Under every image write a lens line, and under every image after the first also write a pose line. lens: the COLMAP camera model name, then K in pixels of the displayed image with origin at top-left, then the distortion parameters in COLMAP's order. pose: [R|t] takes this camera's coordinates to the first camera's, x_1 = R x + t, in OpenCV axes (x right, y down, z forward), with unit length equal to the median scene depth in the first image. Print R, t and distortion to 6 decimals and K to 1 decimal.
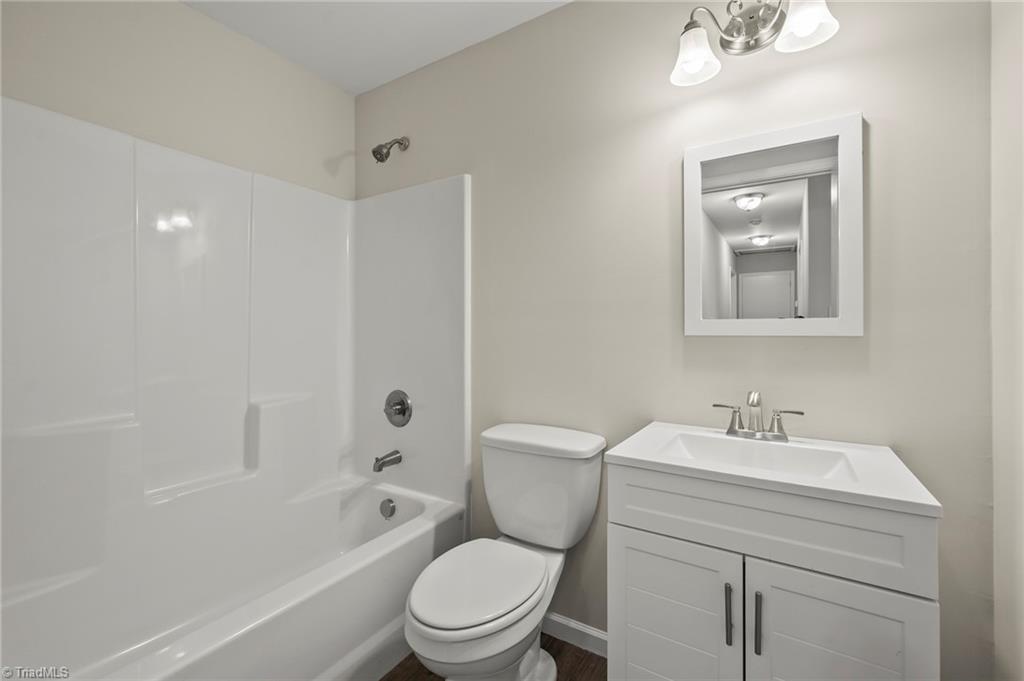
lens RADIAL K [[434.6, 0, 512.0], [0, 434.6, 340.5], [0, 0, 1]] dist [-0.000366, -0.000112]
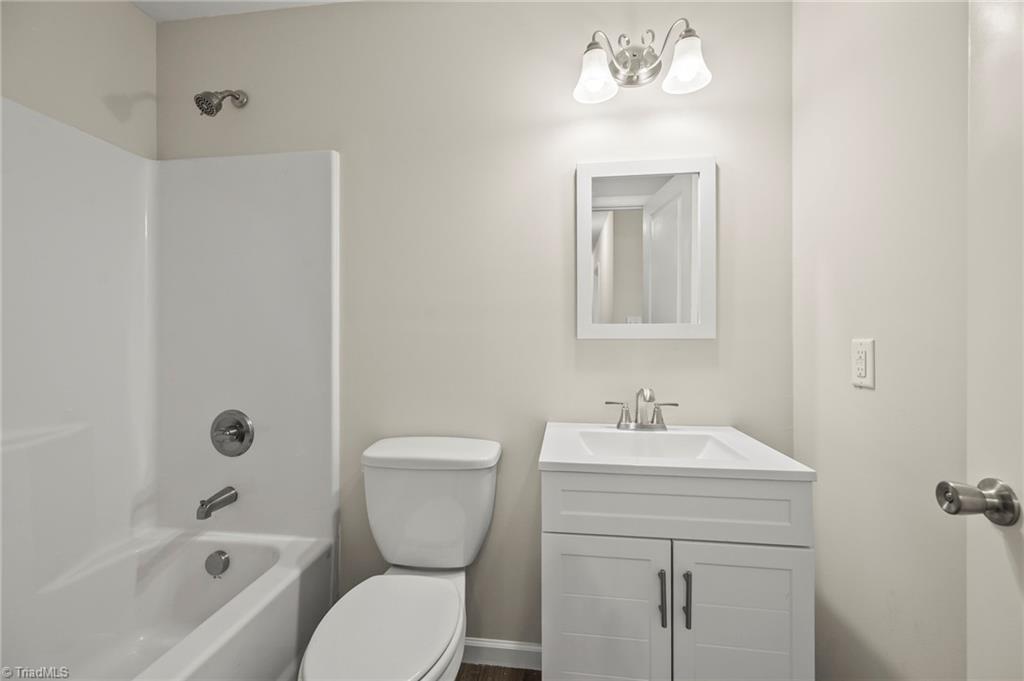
lens RADIAL K [[413.3, 0, 512.0], [0, 413.3, 343.8], [0, 0, 1]] dist [0.000413, -0.000114]
pose [[0.905552, -0.007322, 0.424173, -0.150017], [0.009577, 0.999949, -0.003184, 0.002071], [-0.424128, 0.006946, 0.905576, 0.131961]]
